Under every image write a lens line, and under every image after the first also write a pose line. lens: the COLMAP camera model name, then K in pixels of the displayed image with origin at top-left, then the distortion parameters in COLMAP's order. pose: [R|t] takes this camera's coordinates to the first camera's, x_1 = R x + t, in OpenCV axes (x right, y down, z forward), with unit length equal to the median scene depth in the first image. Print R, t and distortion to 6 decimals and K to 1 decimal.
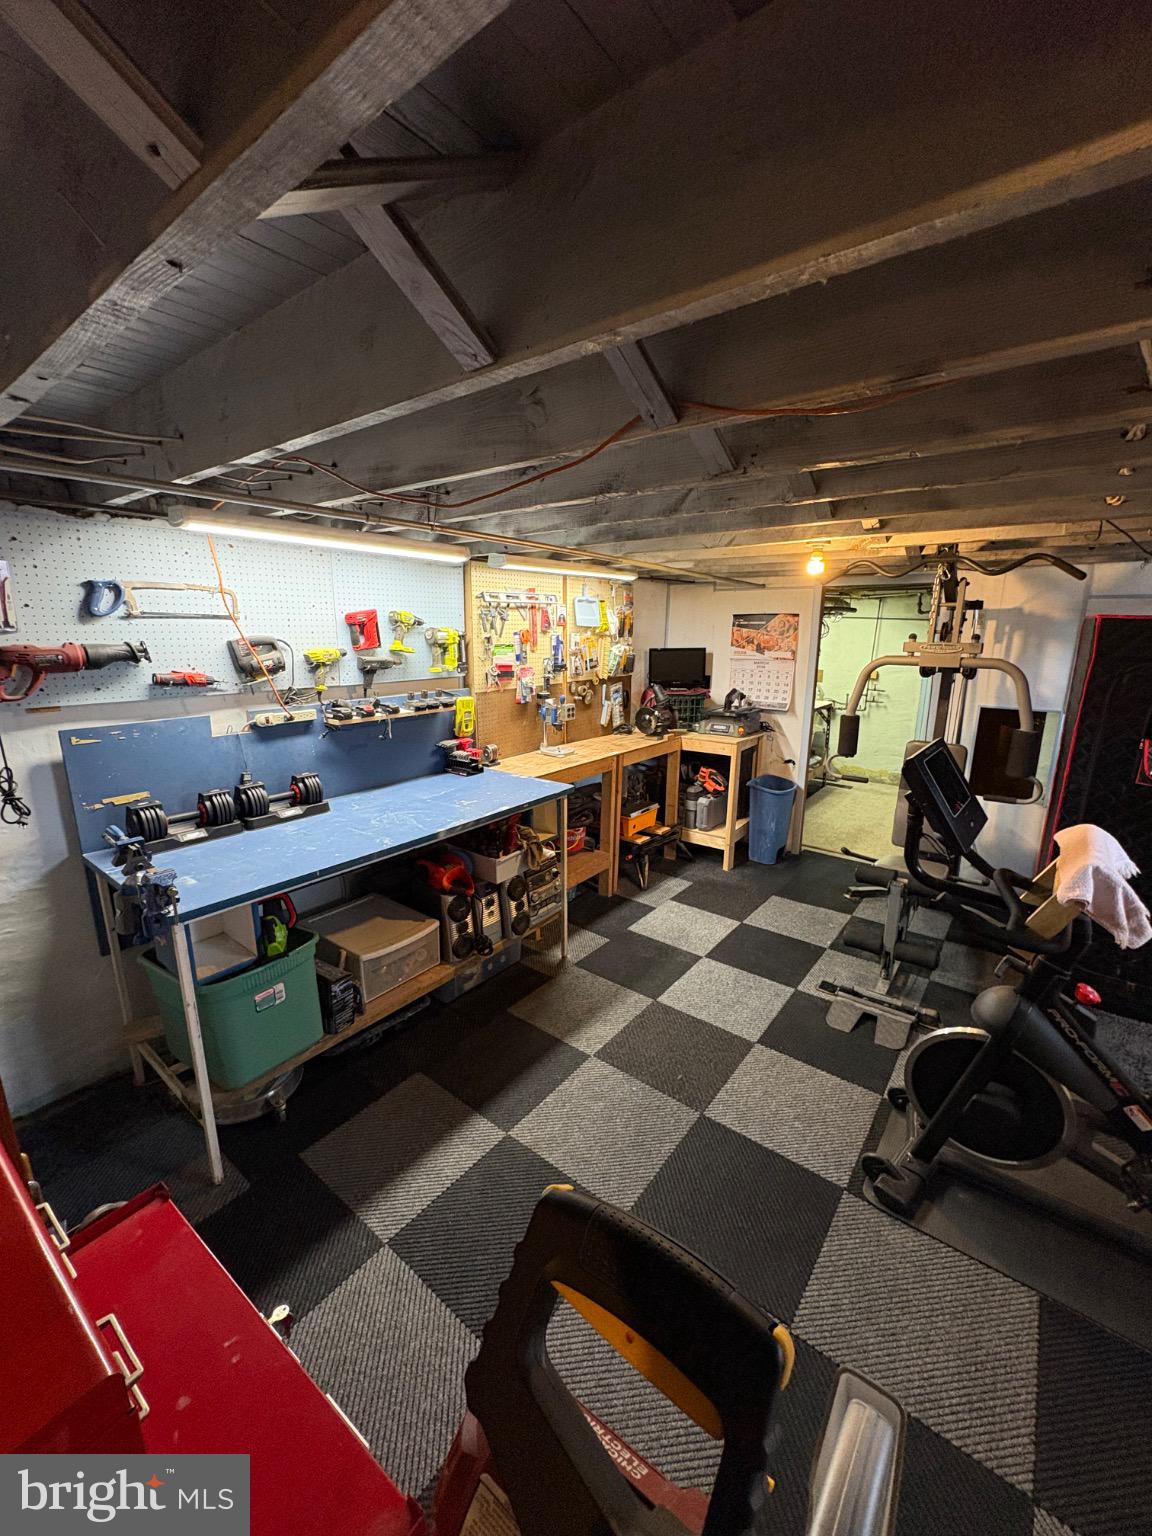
lens RADIAL K [[613.8, 0, 570.6], [0, 613.8, 766.2], [0, 0, 1]] dist [0.002028, -0.000225]
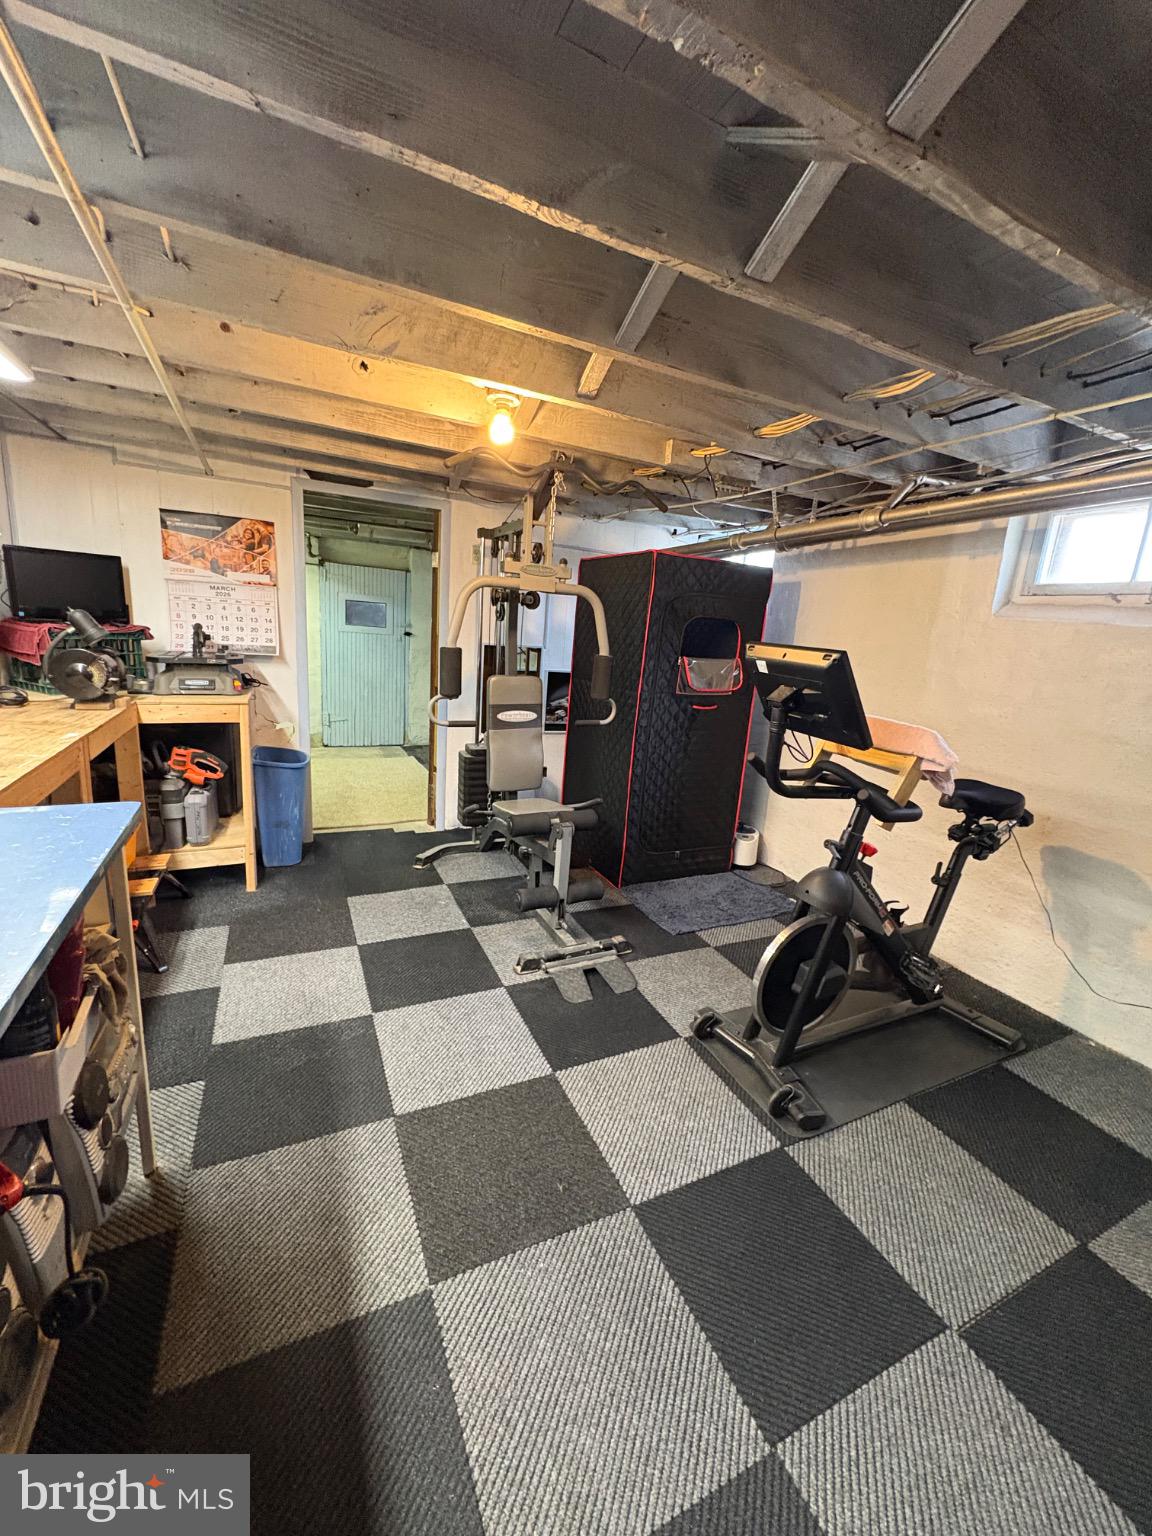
lens RADIAL K [[613.8, 0, 570.6], [0, 613.8, 766.2], [0, 0, 1]] dist [0.002028, -0.000225]
pose [[0.438454, -0.169007, 0.882720, -0.173993], [0.130903, 0.983695, 0.123319, -0.005055], [-0.889170, 0.061481, 0.453429, 0.372262]]
